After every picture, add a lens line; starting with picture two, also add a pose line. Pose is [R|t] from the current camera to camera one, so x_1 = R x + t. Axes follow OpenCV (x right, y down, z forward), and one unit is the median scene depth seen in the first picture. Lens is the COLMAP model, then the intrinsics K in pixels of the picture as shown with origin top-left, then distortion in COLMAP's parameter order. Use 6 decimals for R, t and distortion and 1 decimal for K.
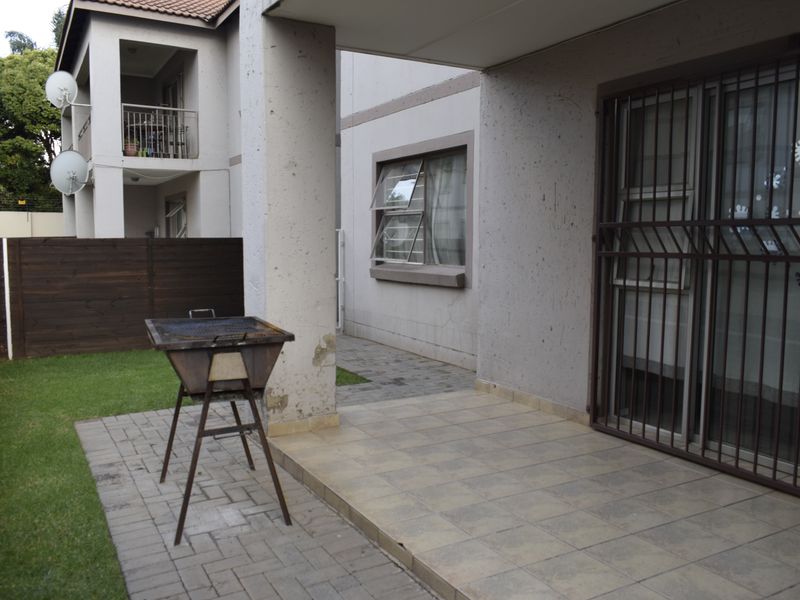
lens RADIAL K [[694.3, 0, 400.0], [0, 694.3, 300.0], [0, 0, 1]] dist [-0.017446, -0.005183]
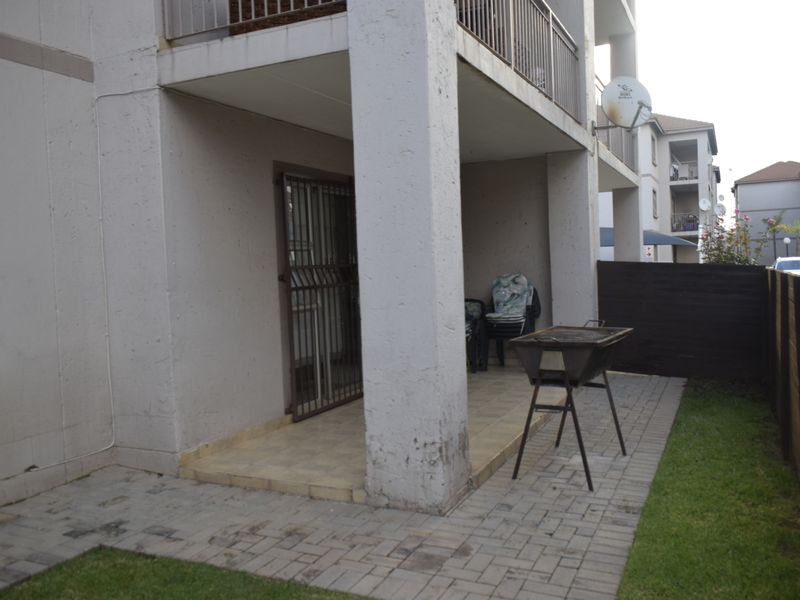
lens RADIAL K [[694.3, 0, 400.0], [0, 694.3, 300.0], [0, 0, 1]] dist [-0.017446, -0.005183]
pose [[-0.581767, -0.019333, 0.813126, -0.912417], [0.105869, 0.989412, 0.099271, -0.154827], [-0.806436, 0.143837, -0.573561, 1.580432]]
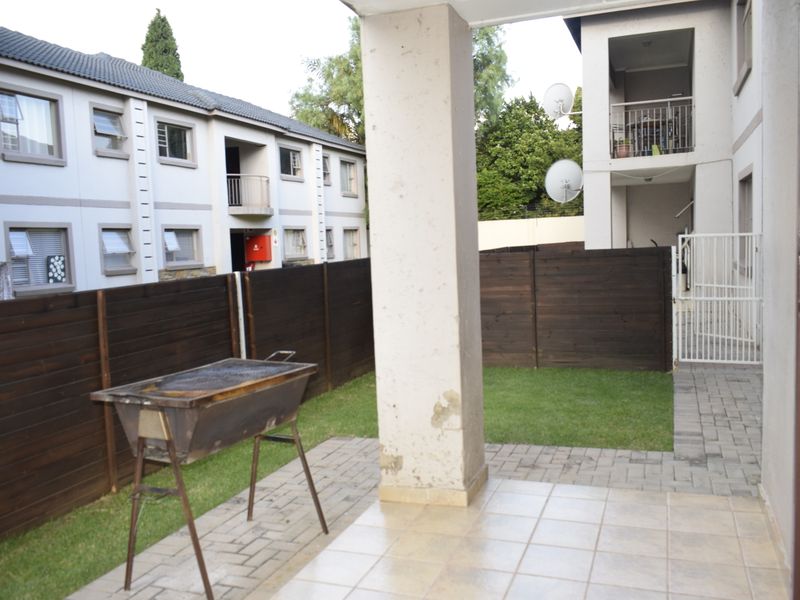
lens RADIAL K [[694.3, 0, 400.0], [0, 694.3, 300.0], [0, 0, 1]] dist [-0.017446, -0.005183]
pose [[0.637286, 0.033252, -0.769909, 0.479626], [-0.025159, 0.999434, 0.022340, -0.072626], [0.770216, 0.005133, 0.637762, 0.450887]]
